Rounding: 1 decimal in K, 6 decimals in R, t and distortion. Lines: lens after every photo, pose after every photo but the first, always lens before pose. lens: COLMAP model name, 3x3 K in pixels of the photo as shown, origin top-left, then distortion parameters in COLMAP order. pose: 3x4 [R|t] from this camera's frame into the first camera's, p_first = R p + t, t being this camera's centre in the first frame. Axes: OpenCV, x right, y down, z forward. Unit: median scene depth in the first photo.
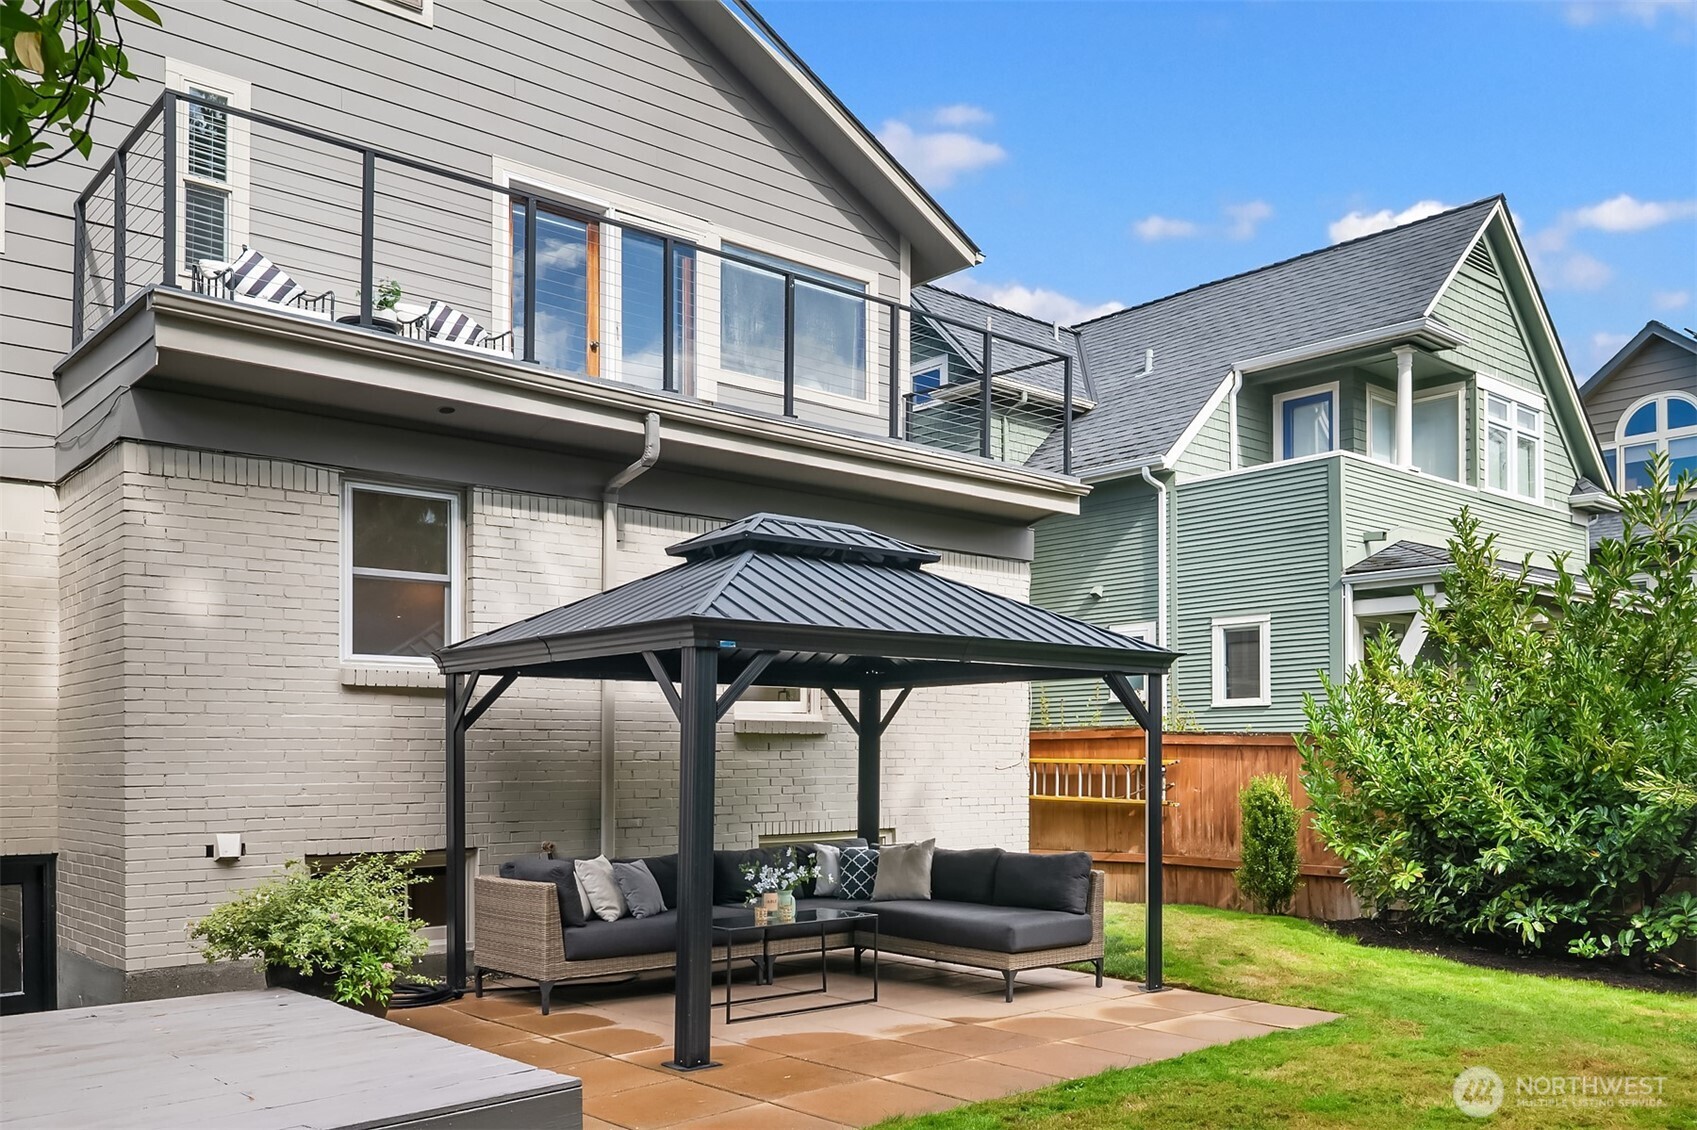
lens RADIAL K [[1405.6, 0, 848.5], [0, 1405.6, 565.0], [0, 0, 1]] dist [-0.003154, -0.002343]
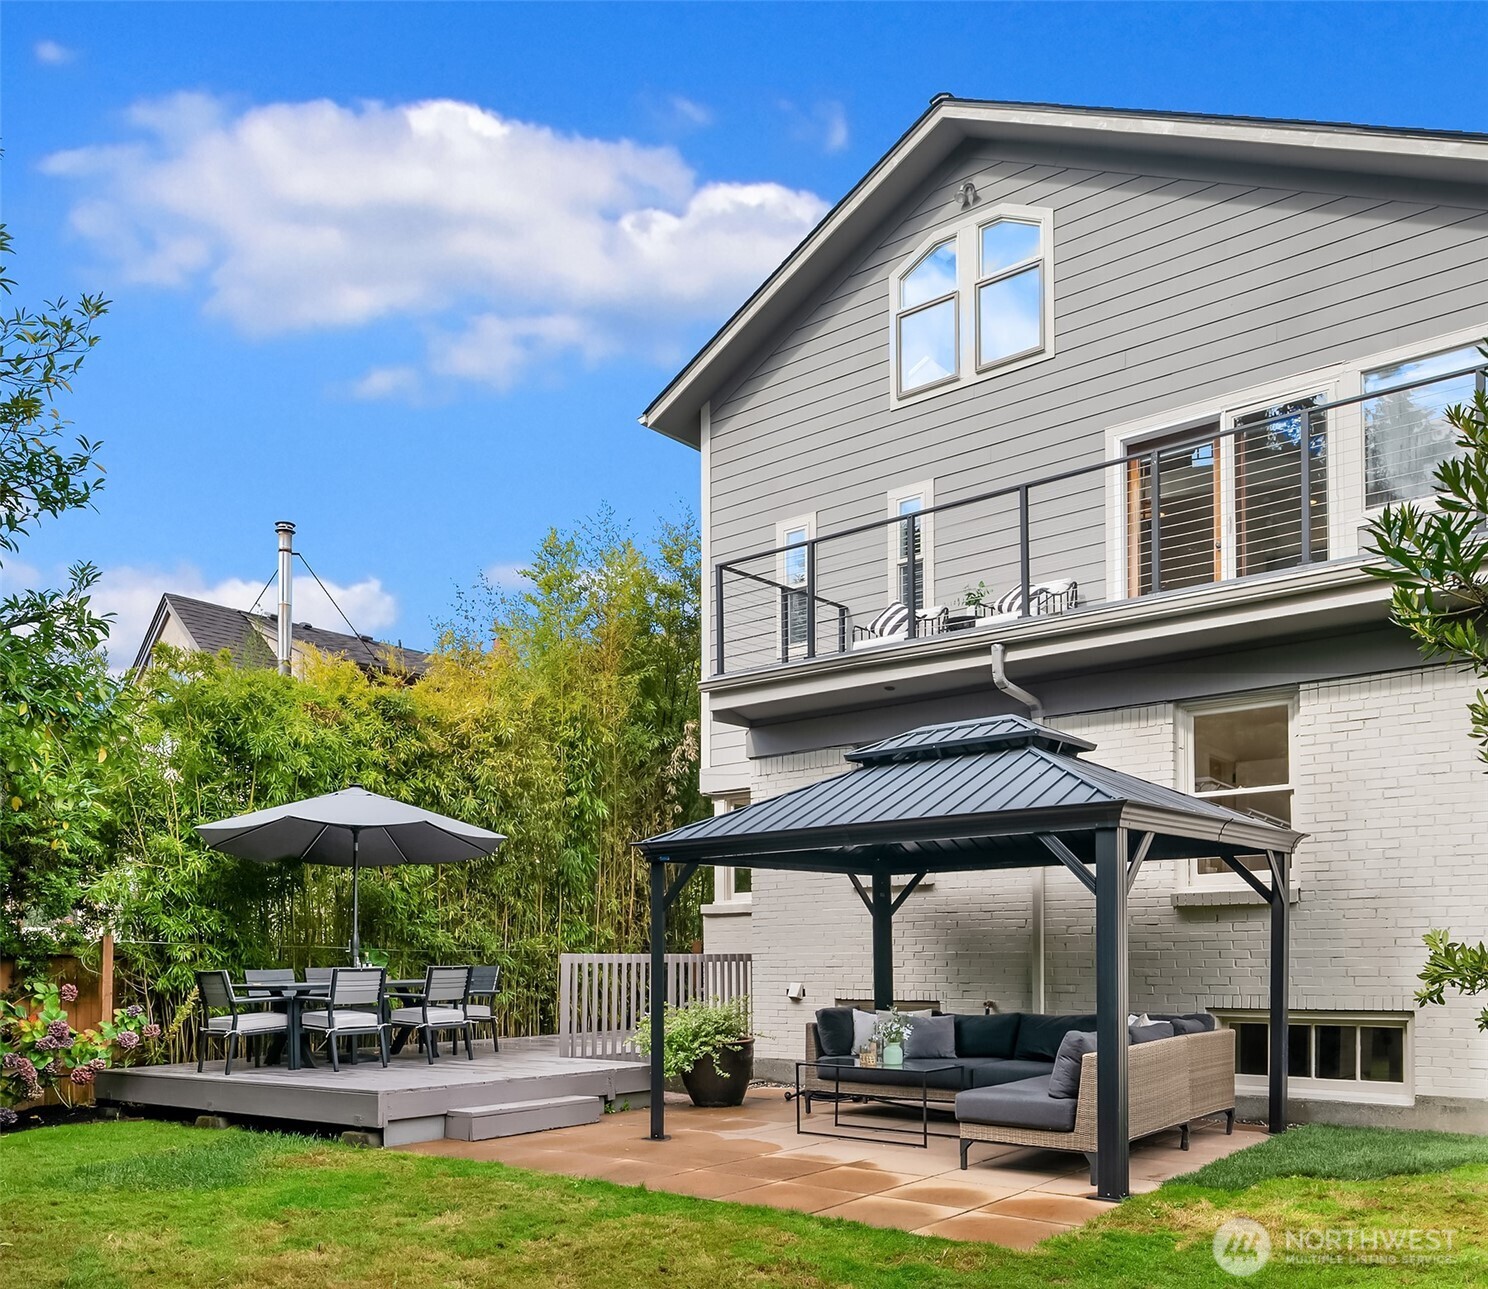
lens RADIAL K [[1213.1, 0, 744.0], [0, 1213.1, 644.5], [0, 0, 1]] dist [-0.171274, -0.000040]
pose [[0.139917, -0.238008, -0.961132, 0.880061], [0.138375, 0.965855, -0.219033, 0.093961], [0.980447, -0.102350, 0.168074, 0.655148]]
